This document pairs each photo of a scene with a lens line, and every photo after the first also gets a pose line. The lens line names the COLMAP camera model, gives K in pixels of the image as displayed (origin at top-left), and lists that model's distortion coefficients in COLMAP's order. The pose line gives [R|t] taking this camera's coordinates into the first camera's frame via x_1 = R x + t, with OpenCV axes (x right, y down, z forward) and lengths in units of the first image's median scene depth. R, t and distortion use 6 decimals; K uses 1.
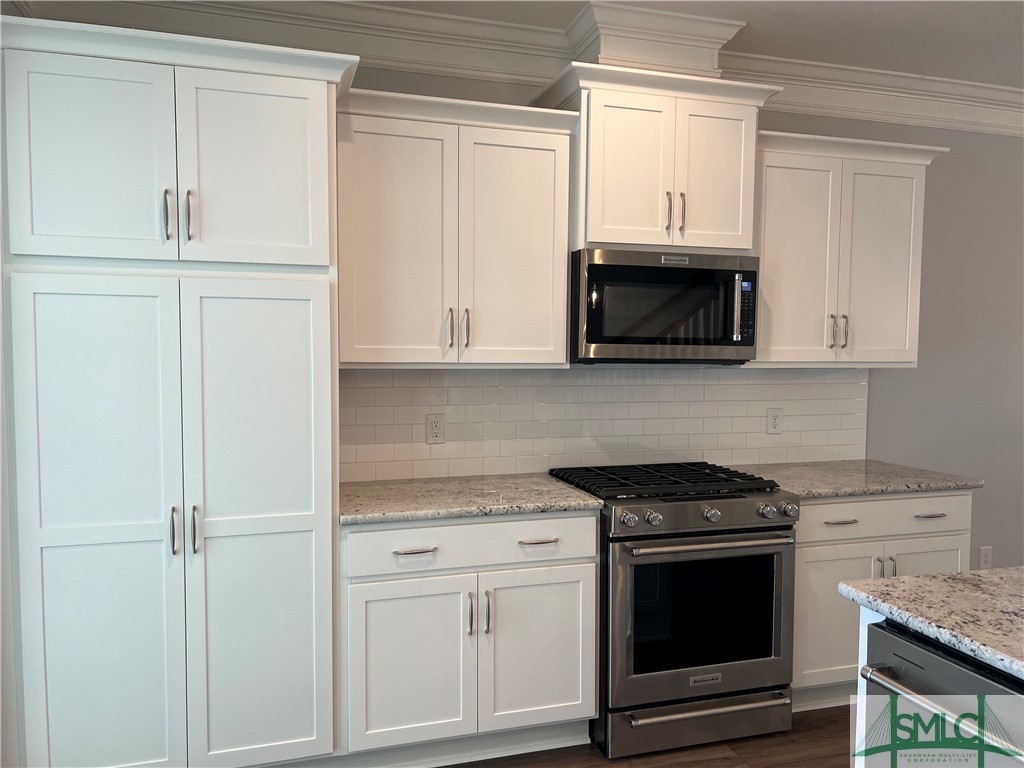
lens RADIAL K [[770.0, 0, 511.7], [0, 770.0, 388.6], [0, 0, 1]] dist [0.038532, -0.040685]
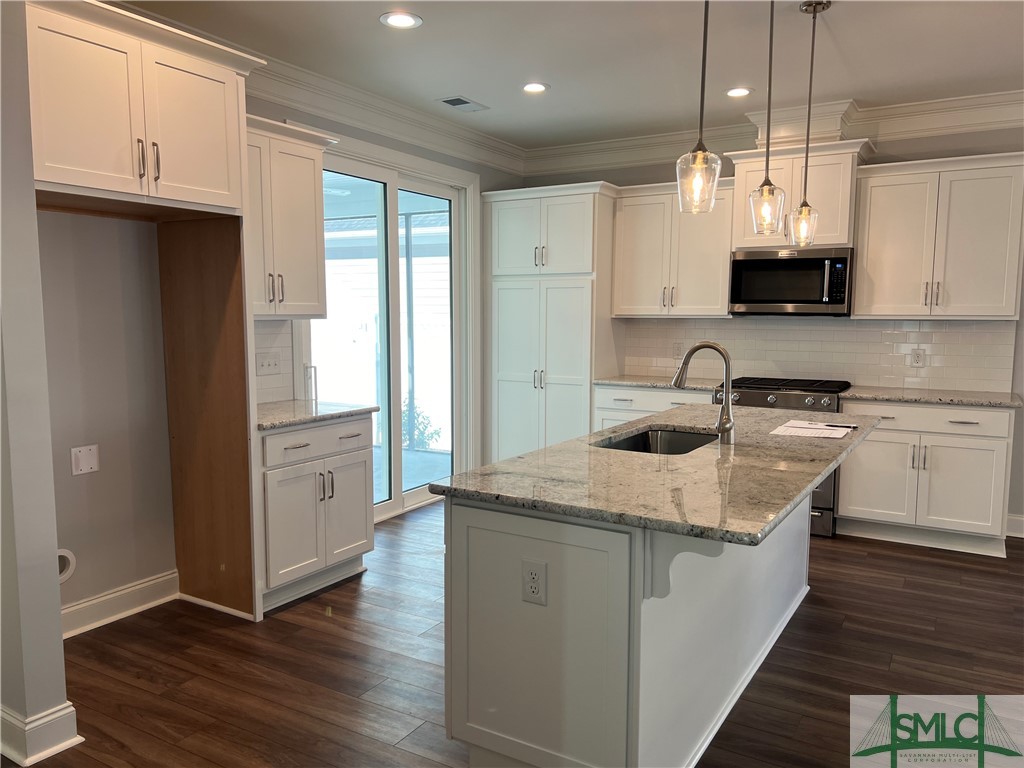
lens RADIAL K [[770.0, 0, 511.7], [0, 770.0, 388.6], [0, 0, 1]] dist [0.038532, -0.040685]
pose [[0.662517, 0.071201, -0.745655, 1.109404], [-0.033952, 0.997303, 0.065063, 0.038980], [0.748277, -0.017789, 0.663148, -0.596637]]
